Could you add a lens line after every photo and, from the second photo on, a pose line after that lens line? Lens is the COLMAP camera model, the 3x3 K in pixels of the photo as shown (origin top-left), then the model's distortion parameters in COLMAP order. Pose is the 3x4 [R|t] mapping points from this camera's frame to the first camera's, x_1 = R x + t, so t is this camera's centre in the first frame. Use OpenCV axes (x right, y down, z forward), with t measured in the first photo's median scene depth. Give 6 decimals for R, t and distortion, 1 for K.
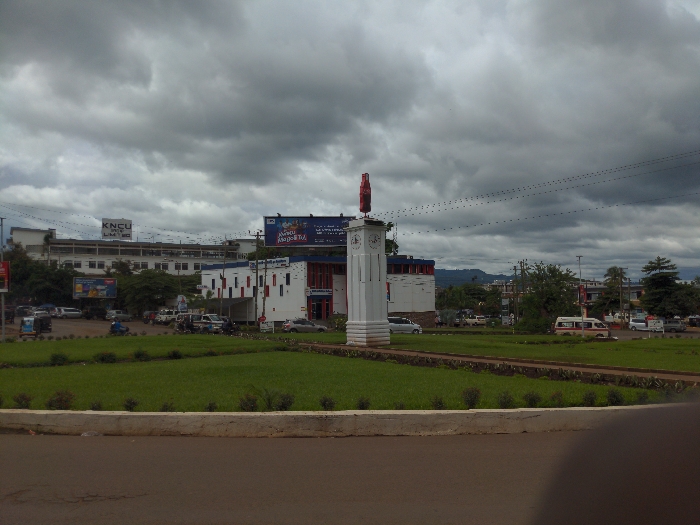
lens RADIAL K [[555.5, 0, 359.2], [0, 555.5, 264.4], [0, 0, 1]] dist [0.059505, -0.088973]
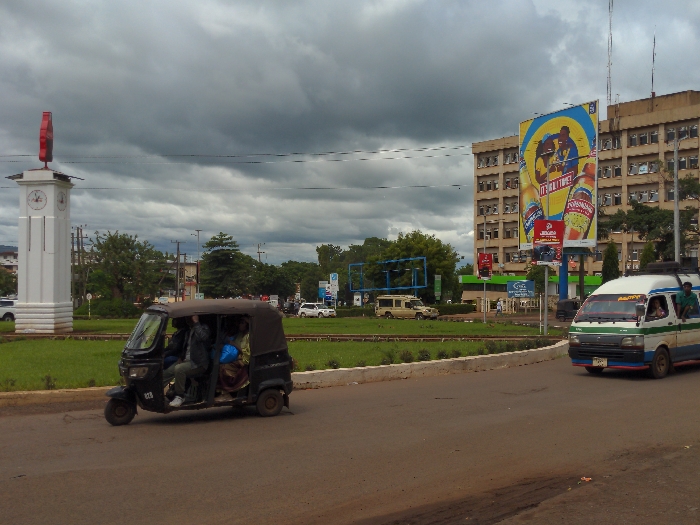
lens RADIAL K [[742.7, 0, 350.0], [0, 742.7, 262.5], [0, 0, 1]] dist [0.027417, -0.003297]
pose [[0.717196, 0.031459, 0.696162, -0.199481], [-0.062120, 0.997890, 0.018903, -0.000450], [-0.694098, -0.056803, 0.717636, -0.022477]]
